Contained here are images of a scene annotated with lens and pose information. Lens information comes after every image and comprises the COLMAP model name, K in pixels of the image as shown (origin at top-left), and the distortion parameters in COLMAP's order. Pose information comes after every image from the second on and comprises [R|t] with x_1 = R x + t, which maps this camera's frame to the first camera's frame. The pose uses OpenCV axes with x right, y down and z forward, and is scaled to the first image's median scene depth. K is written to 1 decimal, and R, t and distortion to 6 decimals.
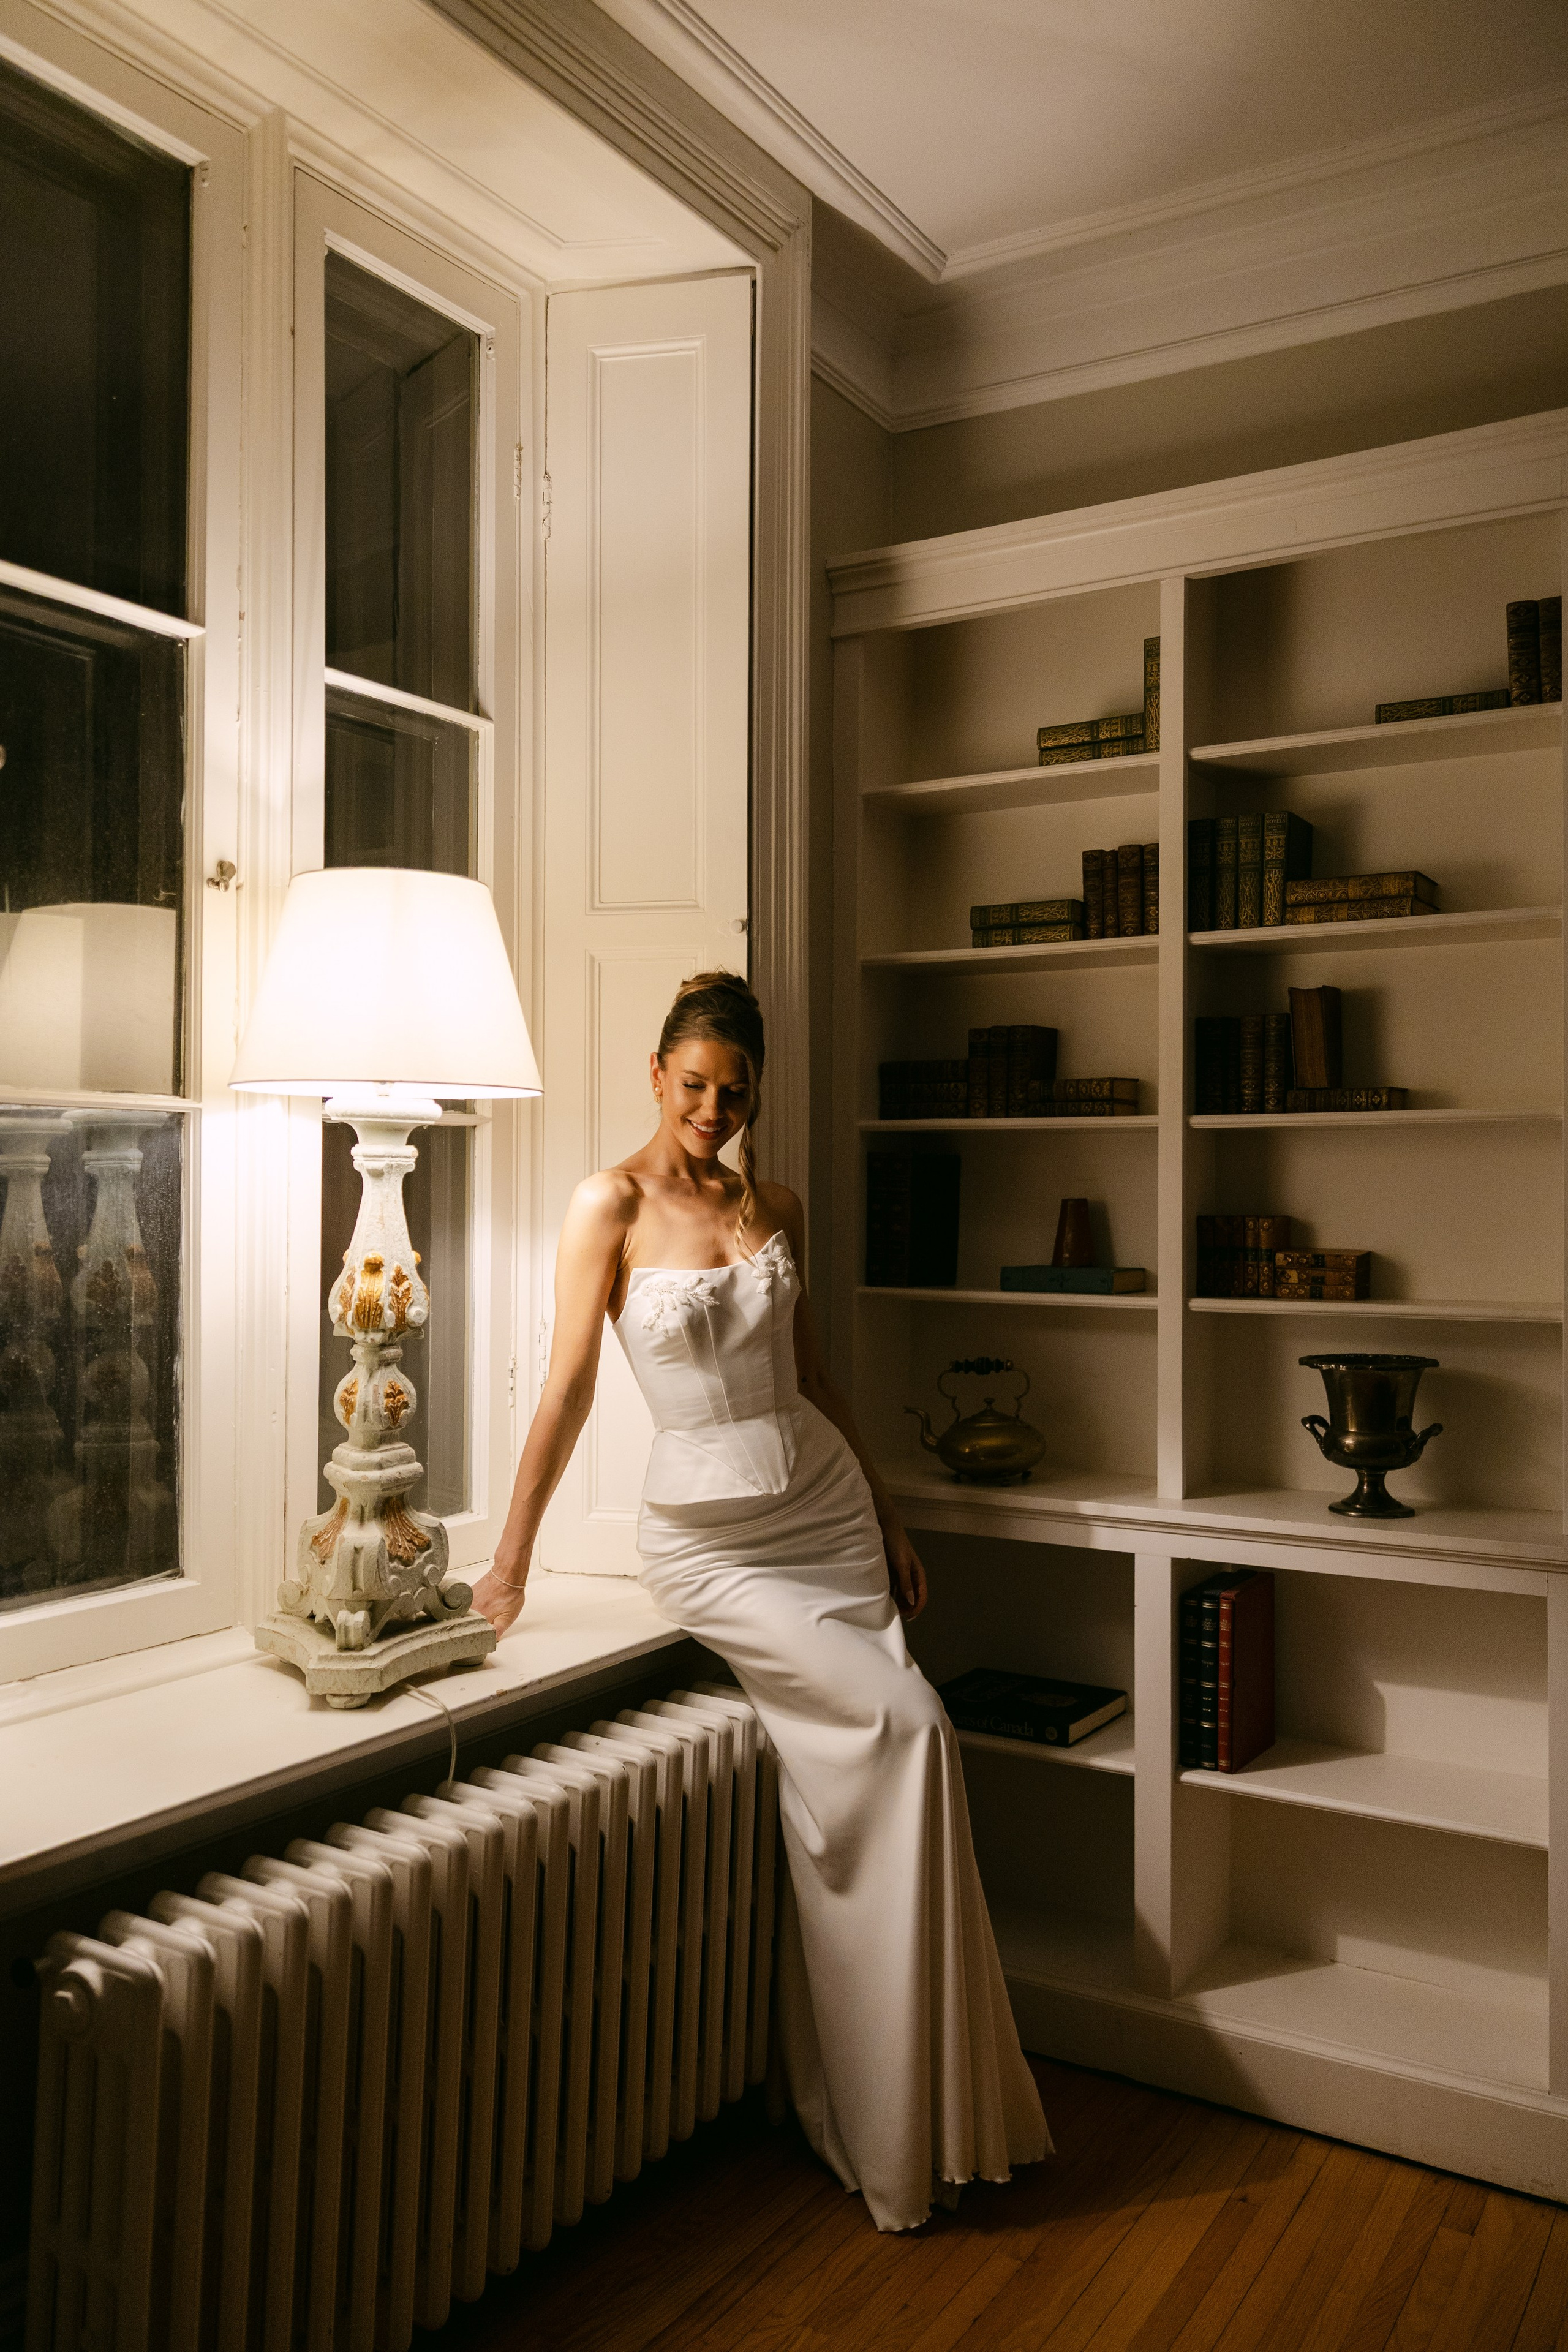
lens RADIAL K [[1861.3, 0, 793.1], [0, 1861.3, 1169.2], [0, 0, 1]] dist [-0.002598, 0.003928]
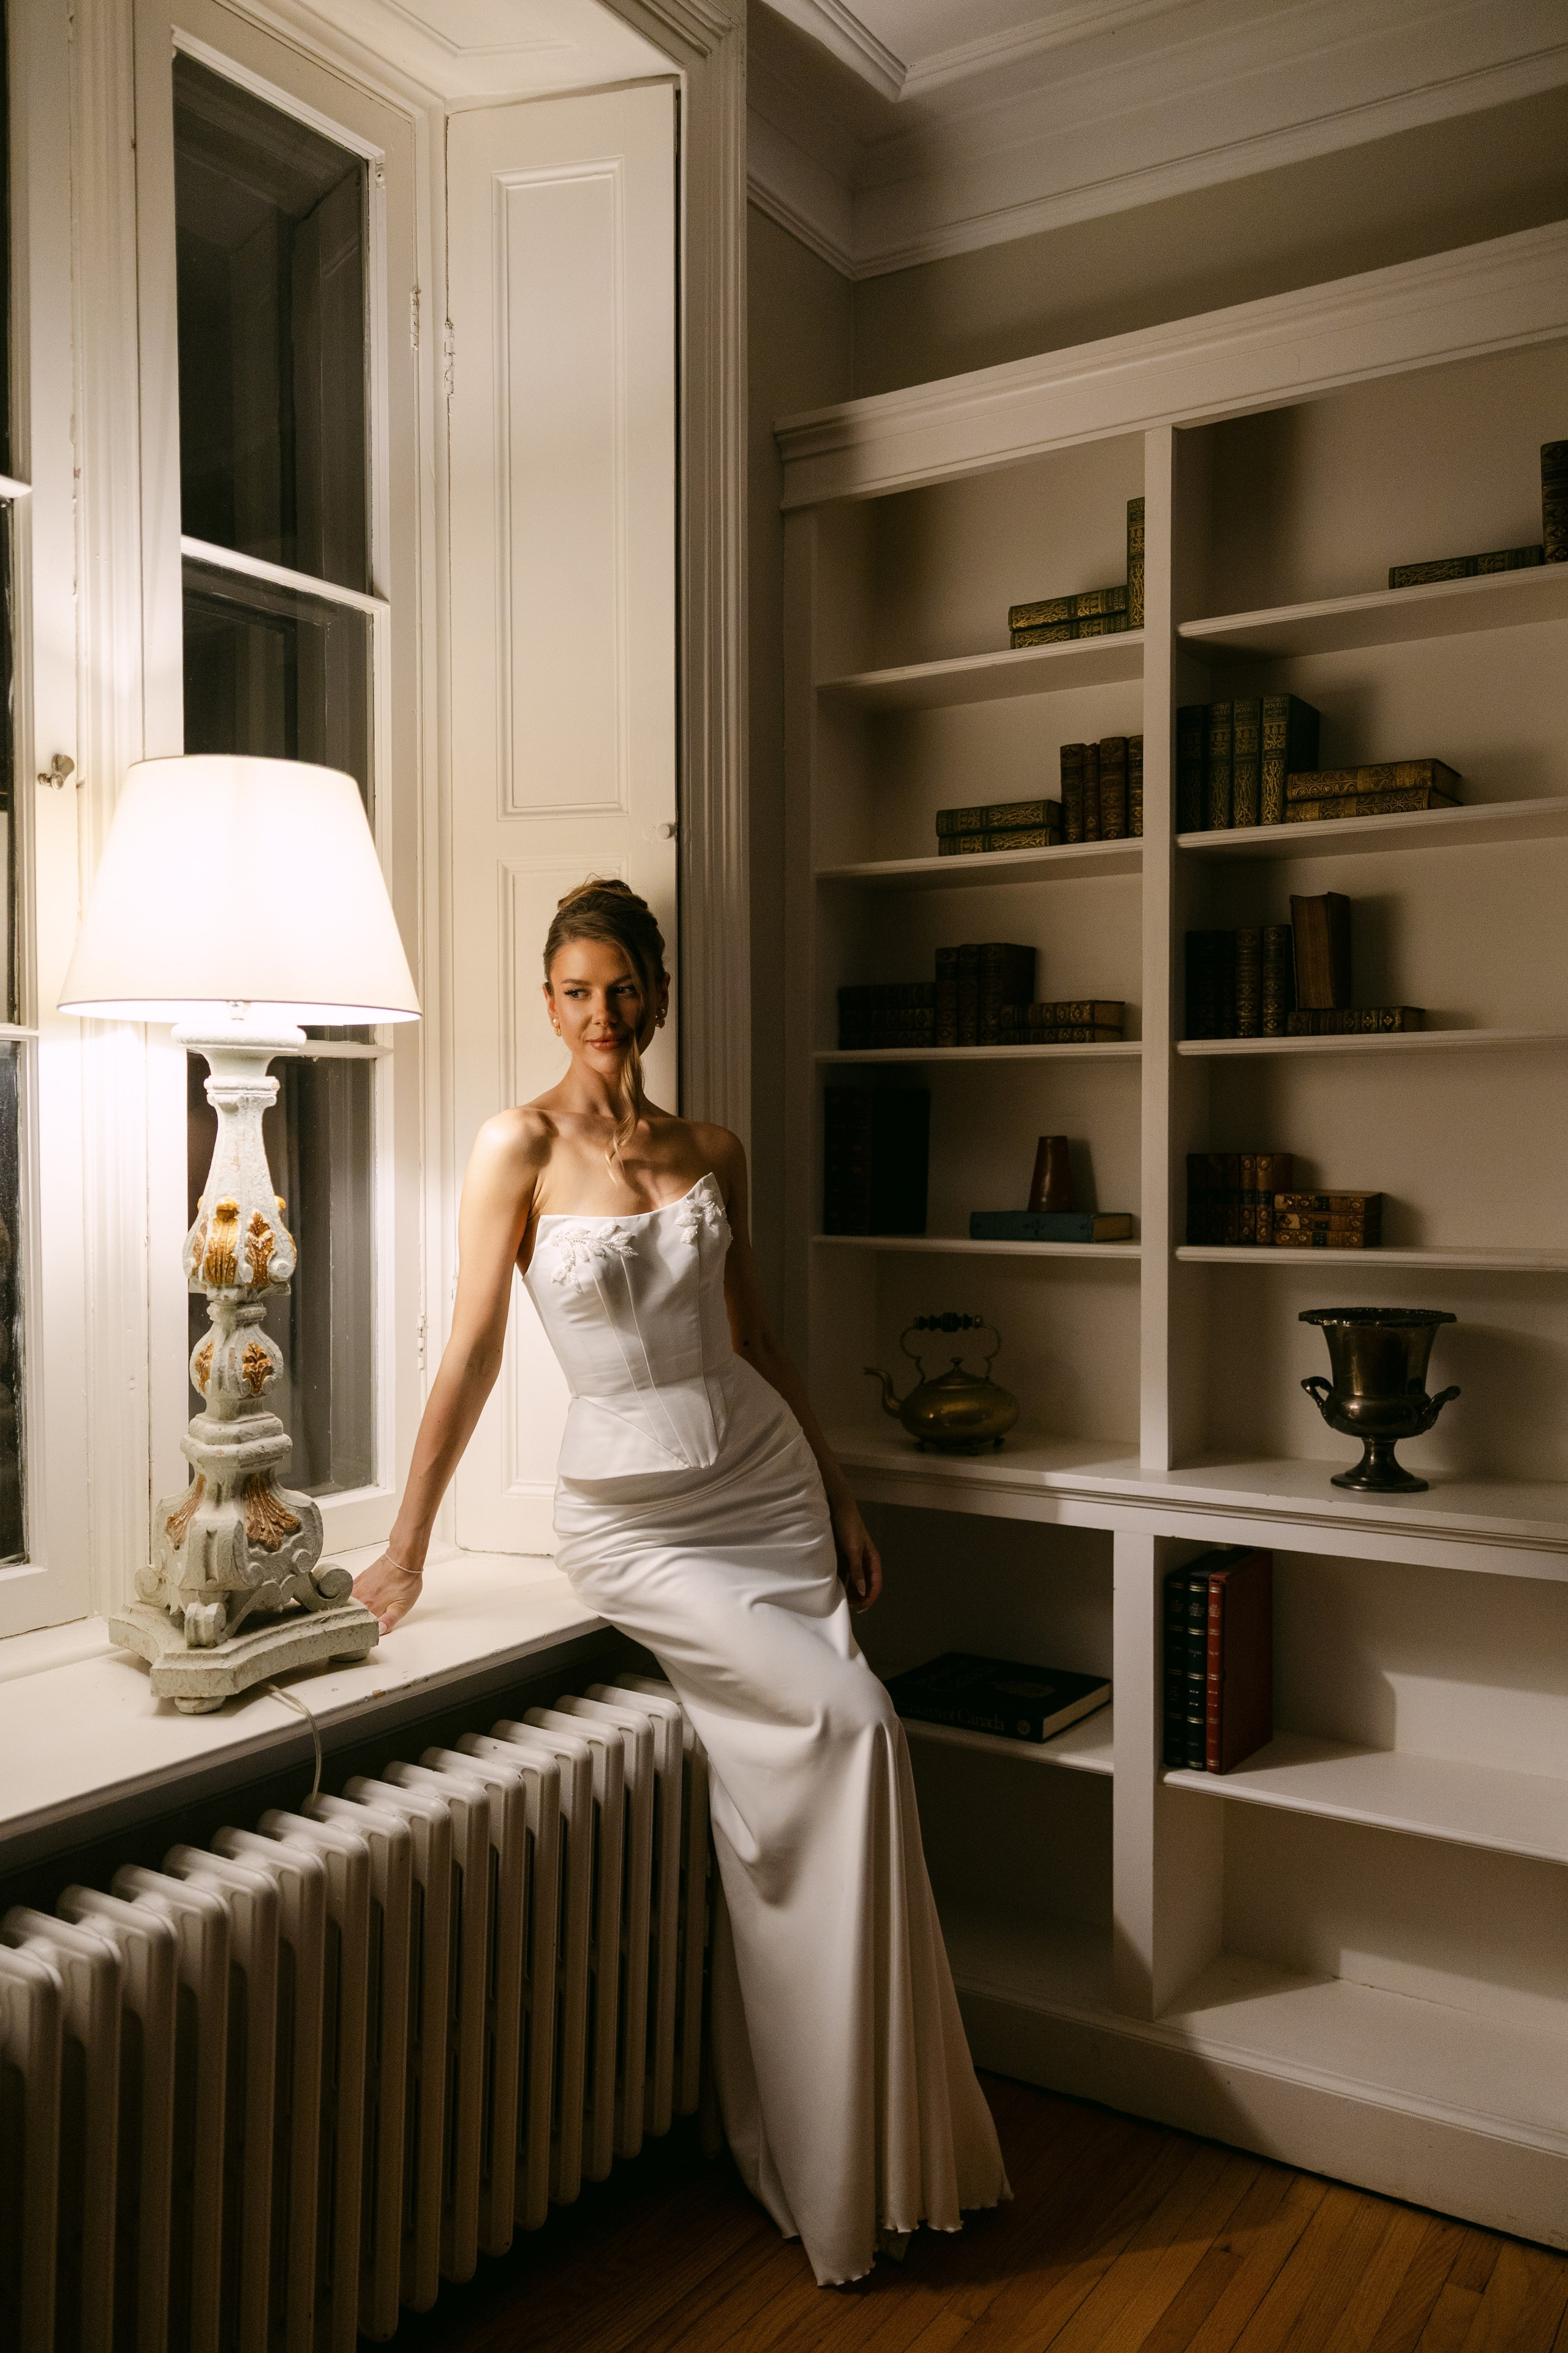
lens RADIAL K [[1892.6, 0, 774.3], [0, 1892.6, 1189.6], [0, 0, 1]] dist [-0.003171, 0.001496]
pose [[0.999581, -0.005382, -0.028438, 0.050653], [0.006440, 0.999286, 0.037234, 0.007904], [0.028217, -0.037402, 0.998902, 0.098434]]
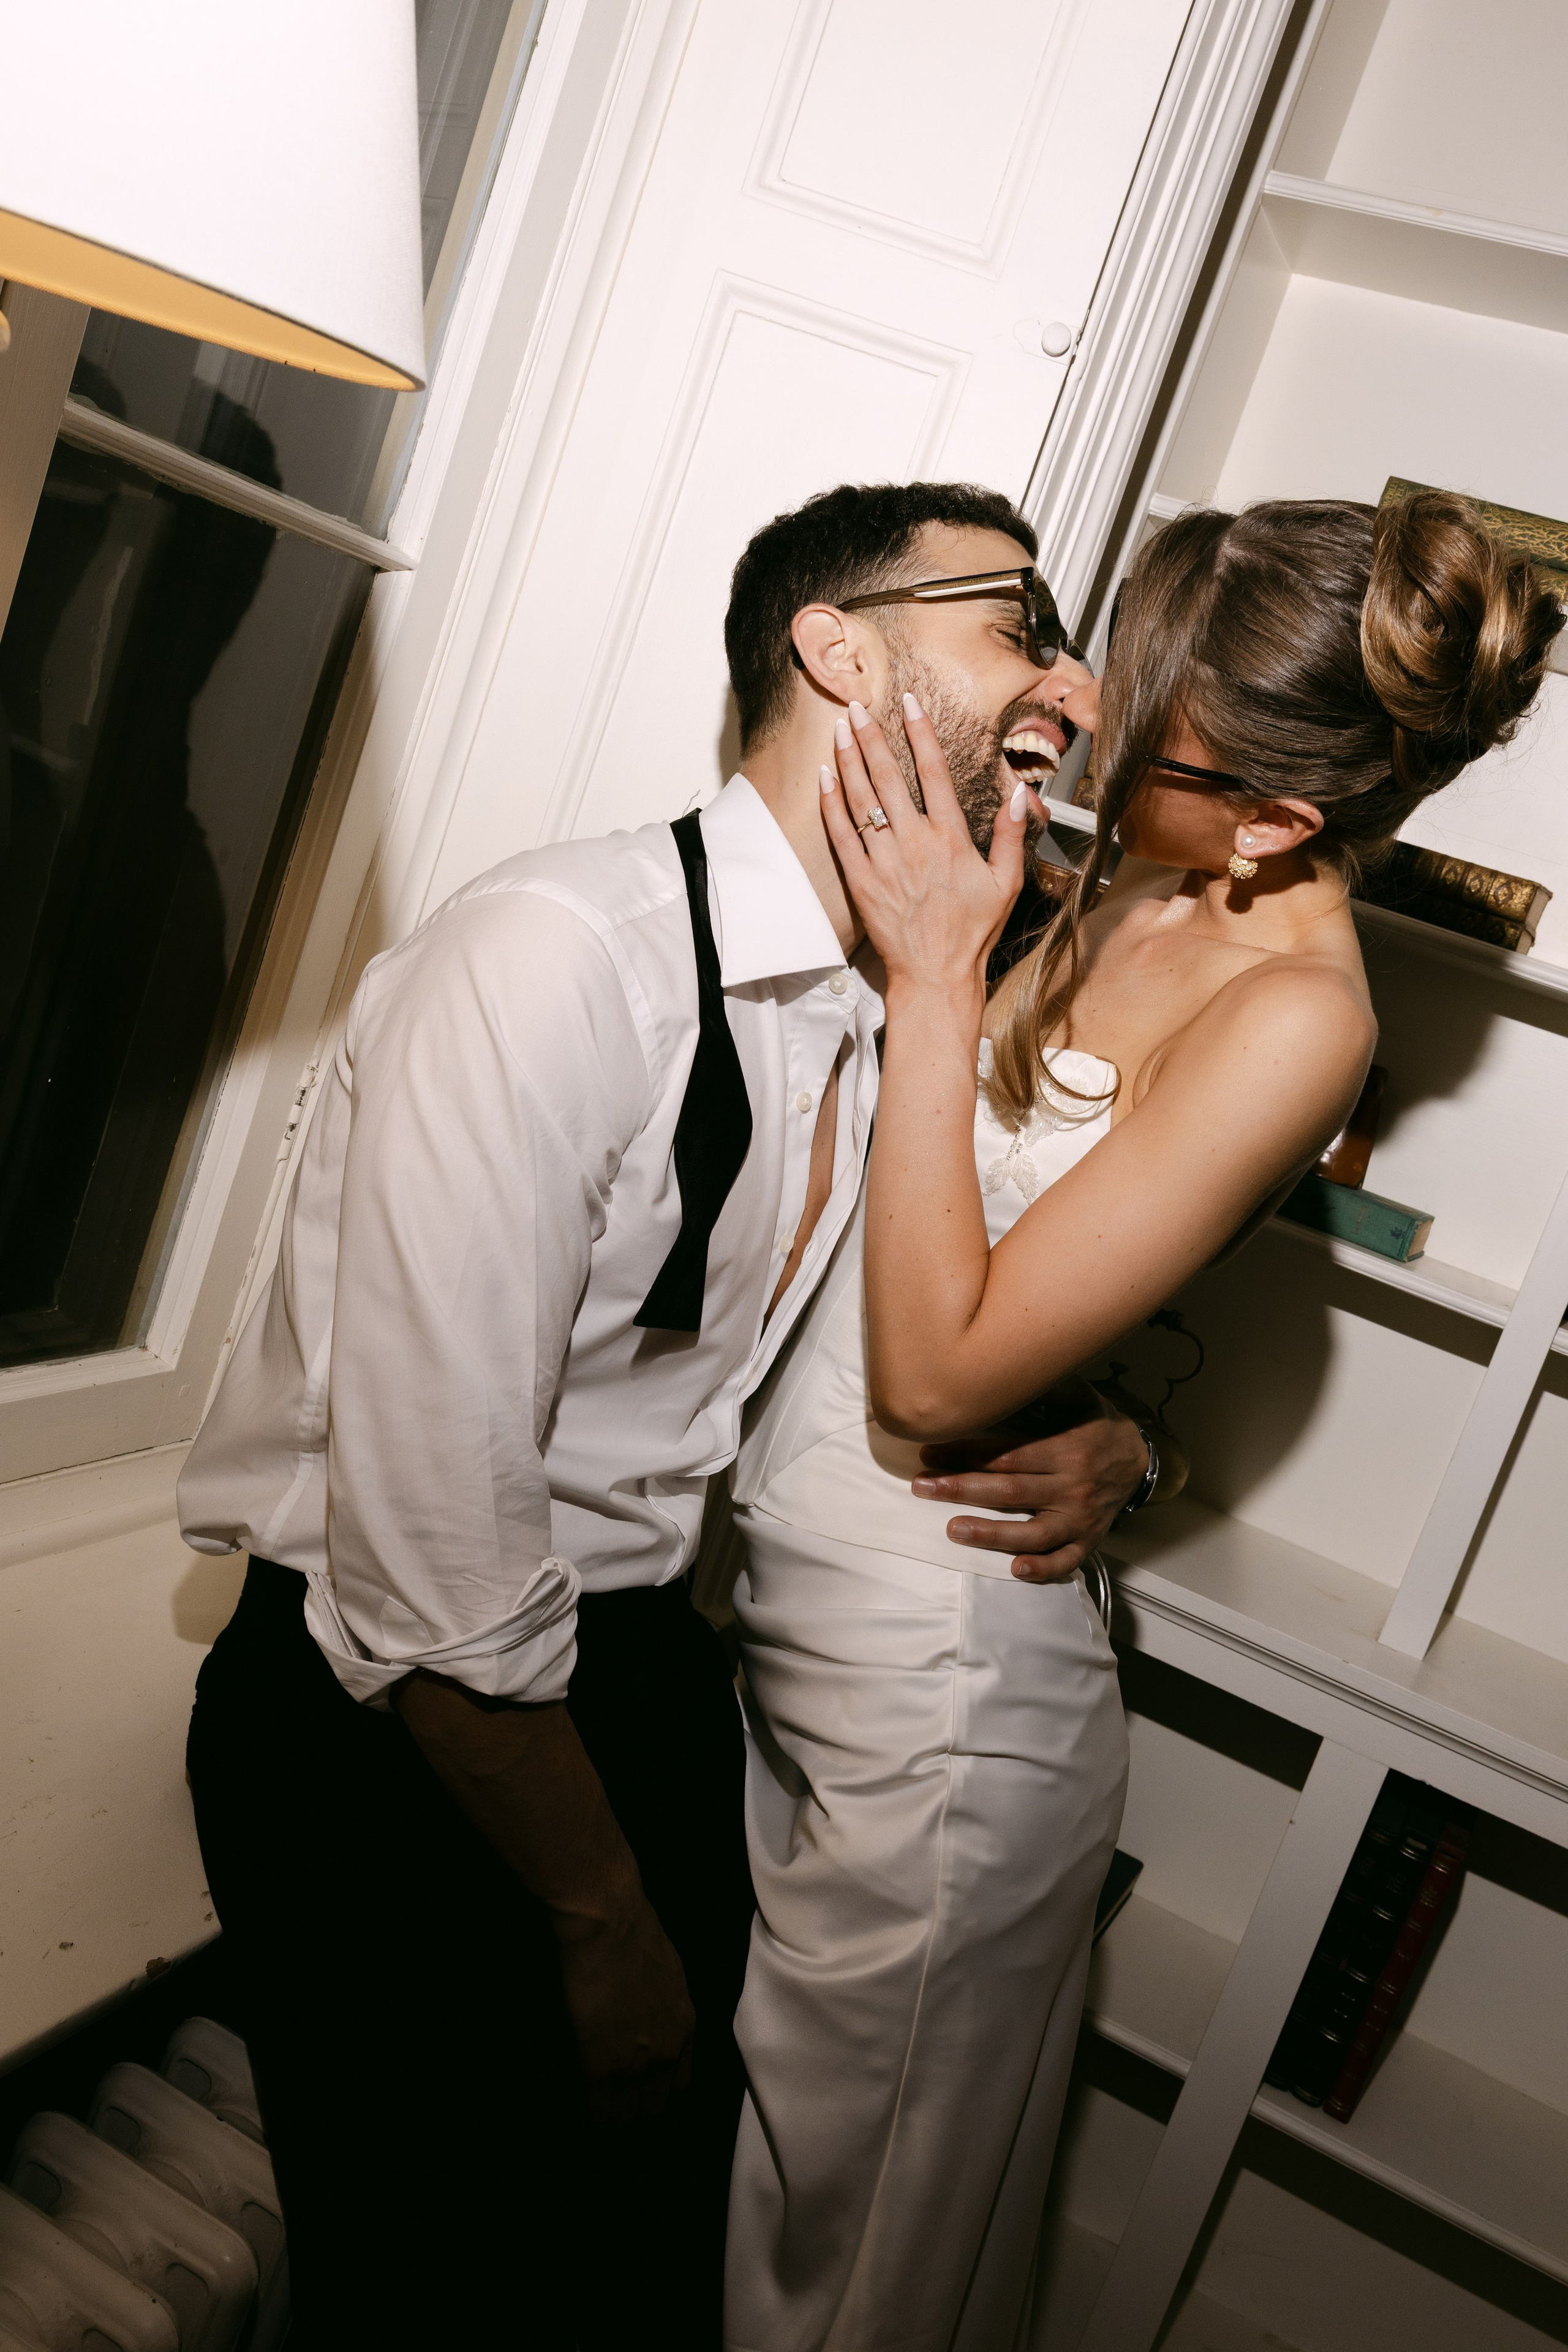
lens RADIAL K [[2106.1, 0, 824.3], [0, 2106.1, 1189.7], [0, 0, 1]] dist [0.001722, -0.002409]
pose [[0.935774, 0.283735, 0.209336, -0.144046], [-0.320537, 0.931900, 0.169761, -0.004578], [-0.146913, -0.225957, 0.962995, 0.491688]]
